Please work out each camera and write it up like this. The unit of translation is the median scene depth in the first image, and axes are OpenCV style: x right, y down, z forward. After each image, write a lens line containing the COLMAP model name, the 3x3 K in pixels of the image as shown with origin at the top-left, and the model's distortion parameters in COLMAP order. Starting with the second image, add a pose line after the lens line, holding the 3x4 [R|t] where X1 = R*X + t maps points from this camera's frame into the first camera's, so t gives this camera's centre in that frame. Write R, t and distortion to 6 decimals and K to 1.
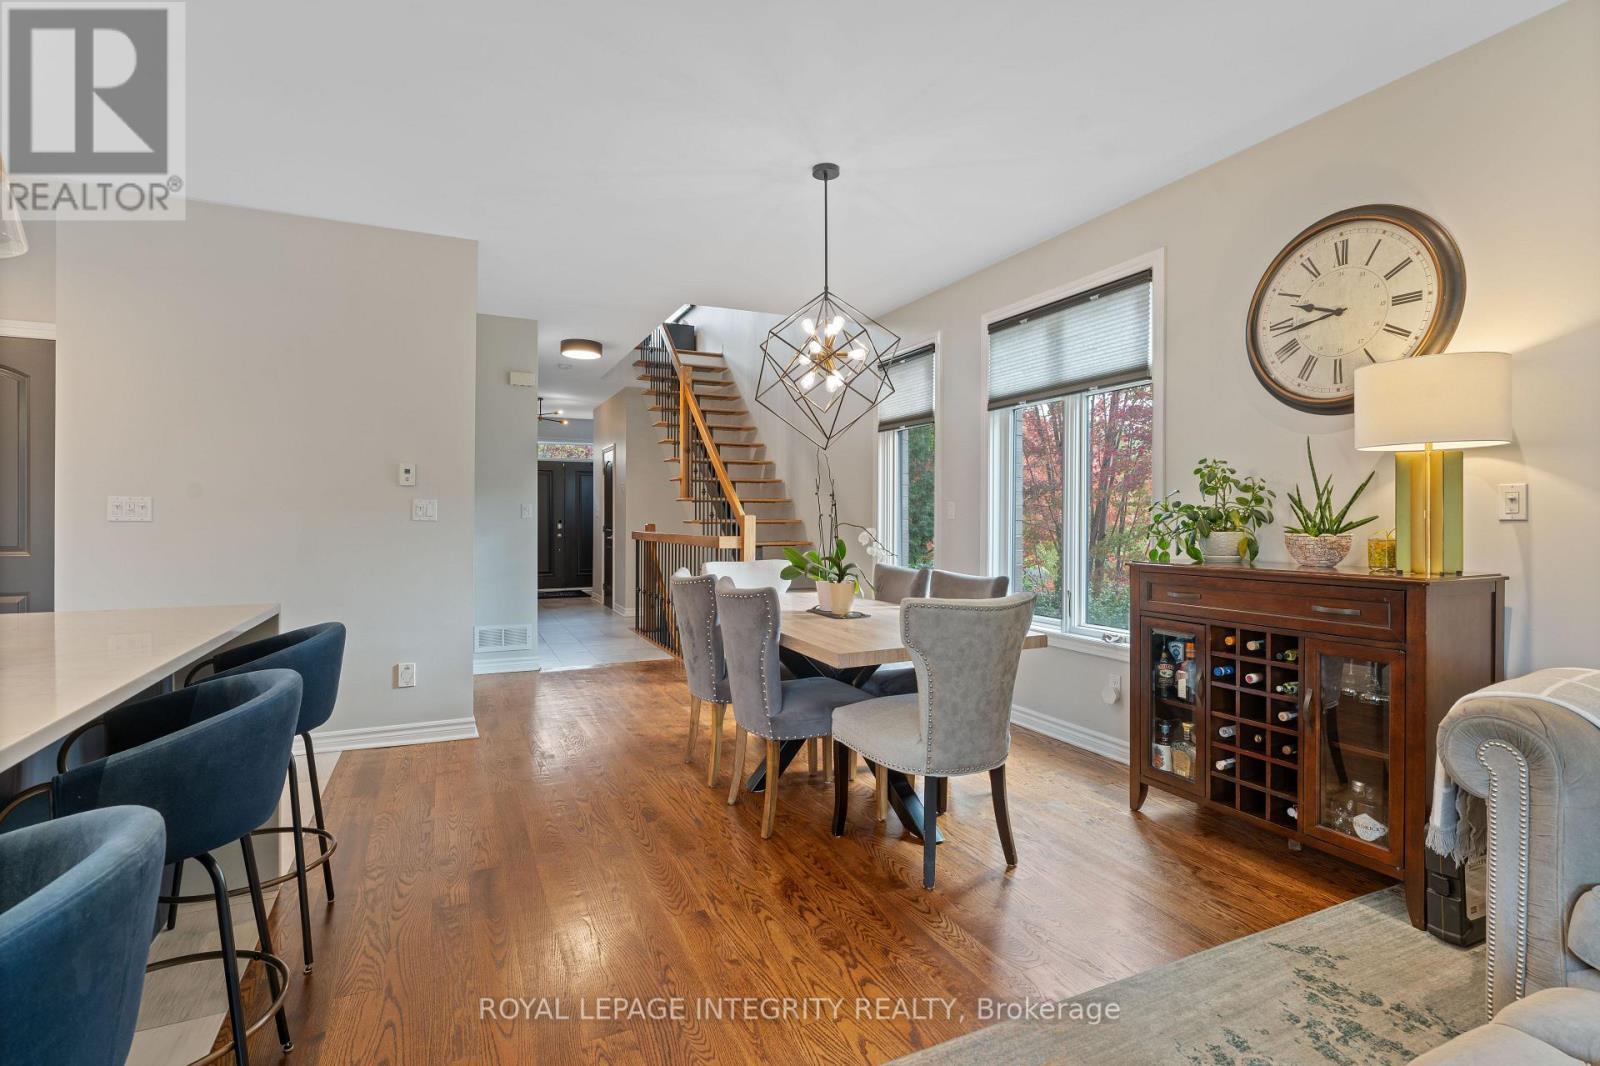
lens RADIAL K [[770.5, 0, 797.7], [0, 770.5, 520.0], [0, 0, 1]] dist [0.004550, 0.000396]
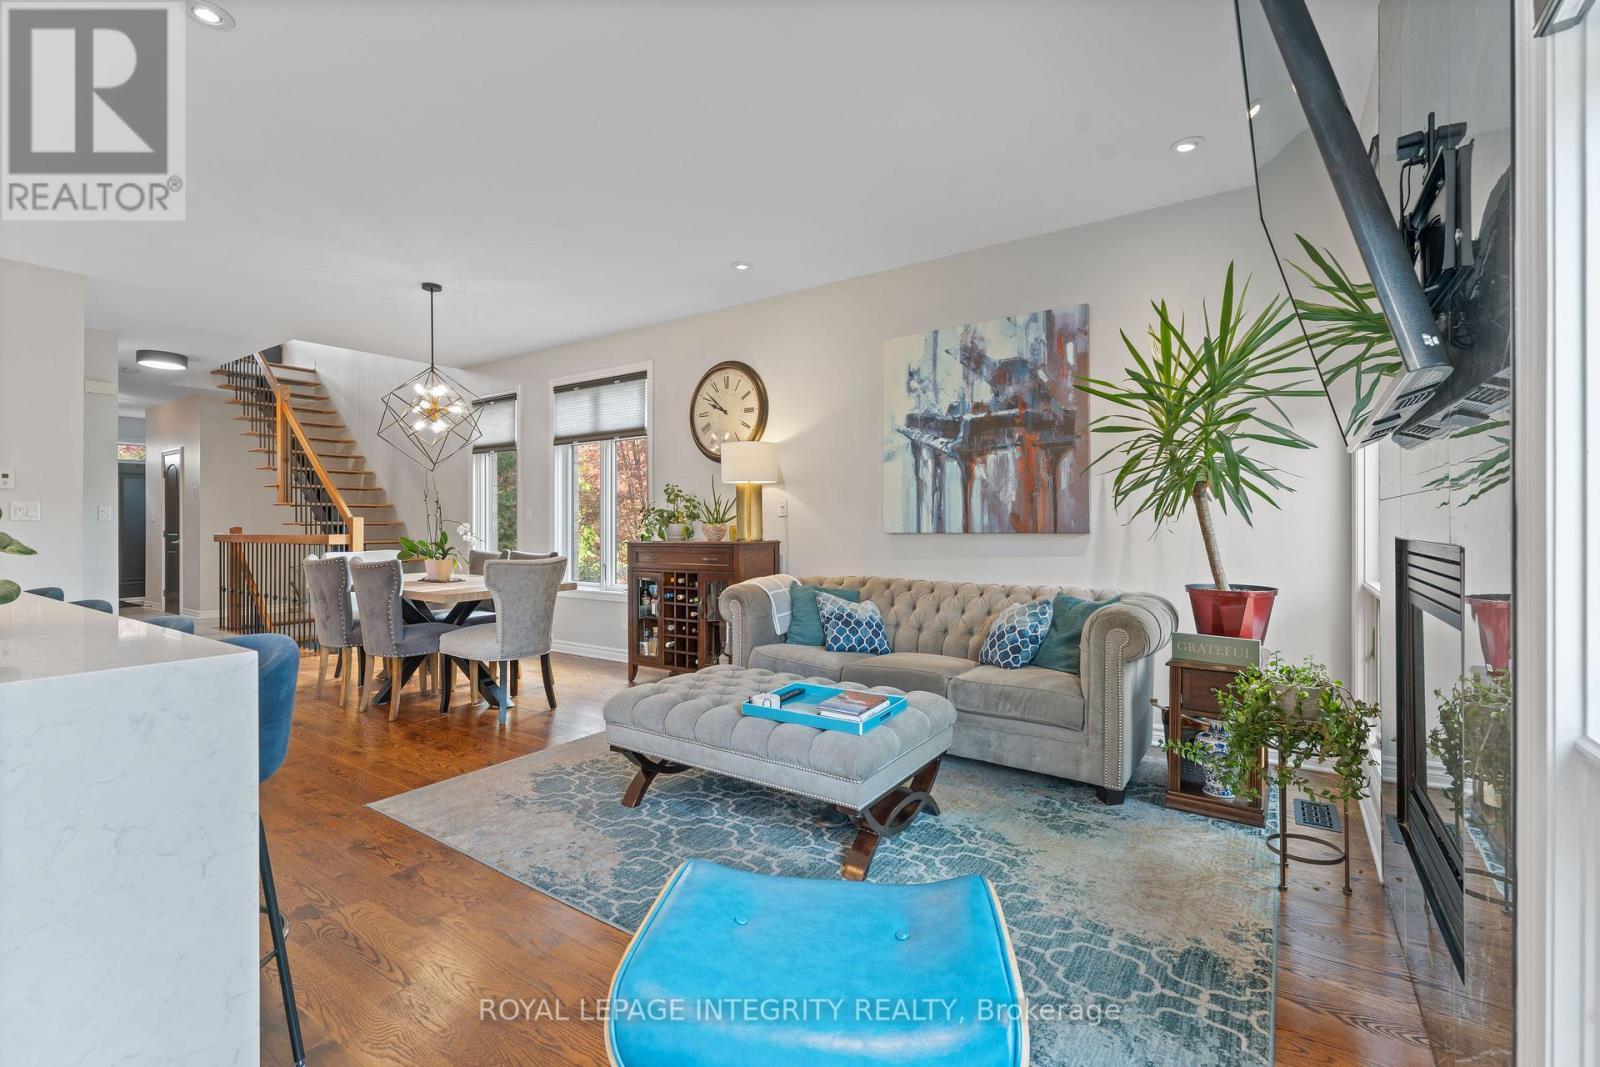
lens RADIAL K [[705.8, 0, 803.1], [0, 705.8, 524.0], [0, 0, 1]] dist [-0.003002, 0.000228]
pose [[0.858613, -0.004535, 0.512605, -0.051445], [0.006236, 0.999979, -0.001598, 0.019584], [-0.512587, 0.004568, 0.858623, -0.582562]]
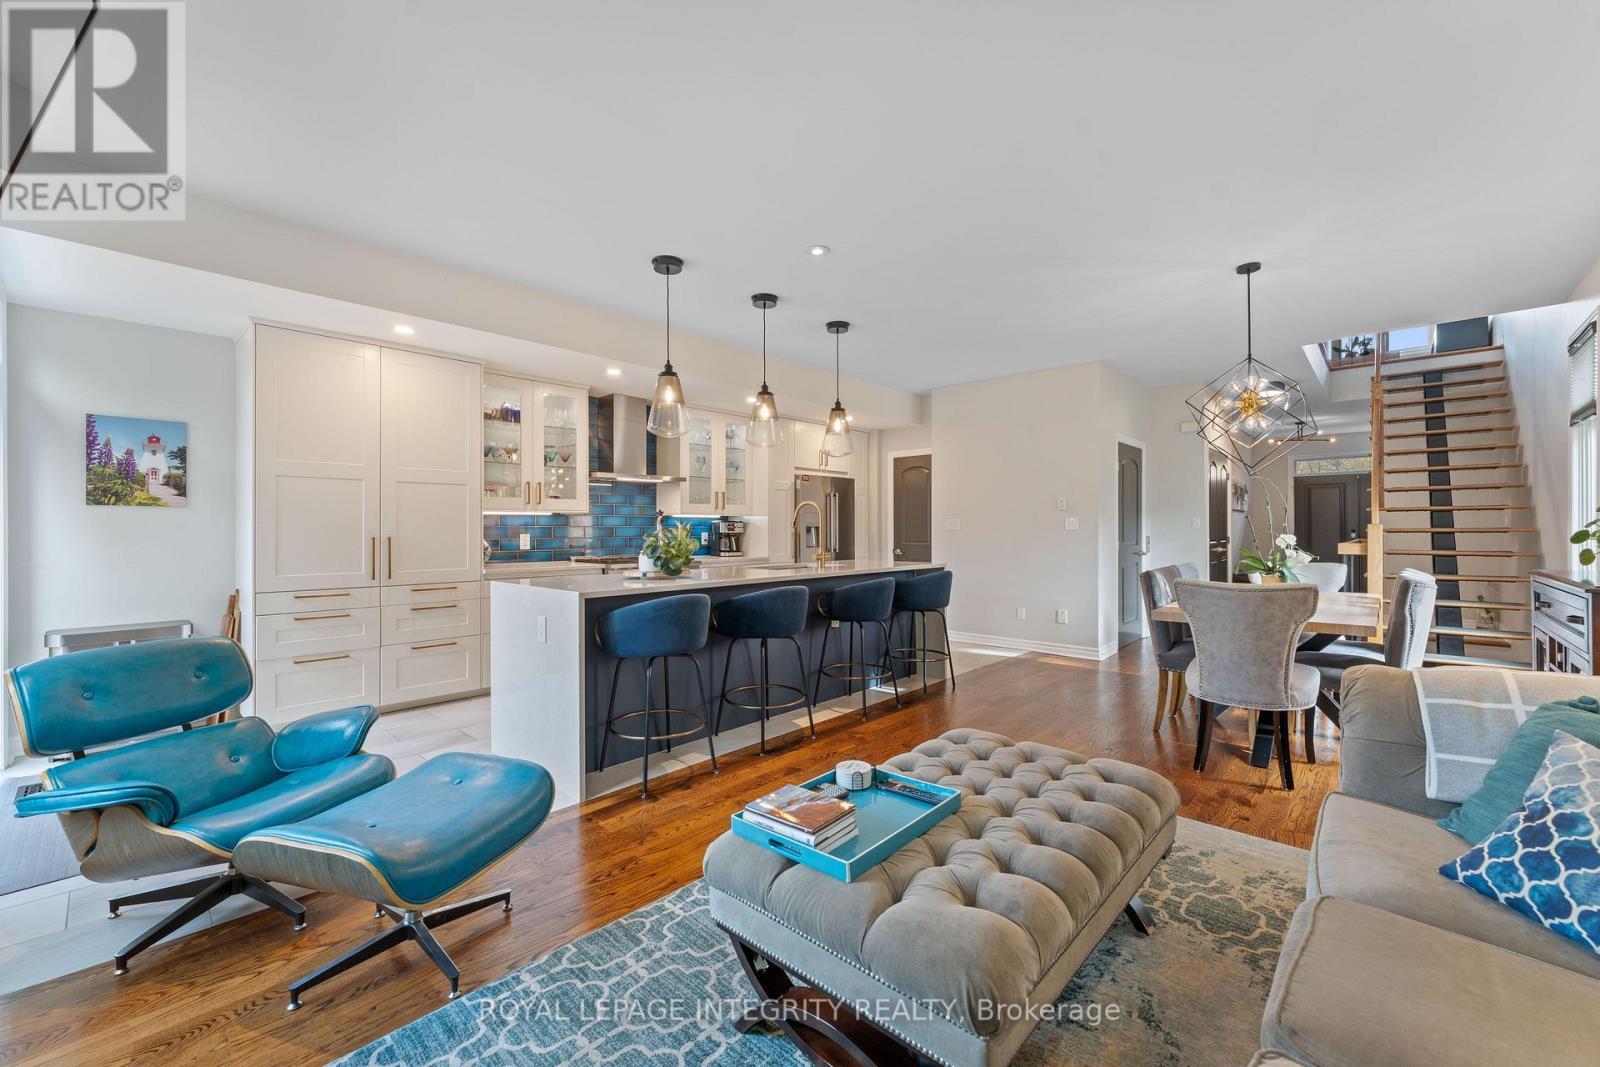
lens RADIAL K [[644.2, 0, 805.8], [0, 644.2, 526.6], [0, 0, 1]] dist [0.000791, 0.000046]
pose [[0.392061, -0.004943, -0.919926, 0.798505], [0.000732, 0.999987, -0.005062, 0.002564], [0.919939, 0.001311, 0.392059, -0.154413]]
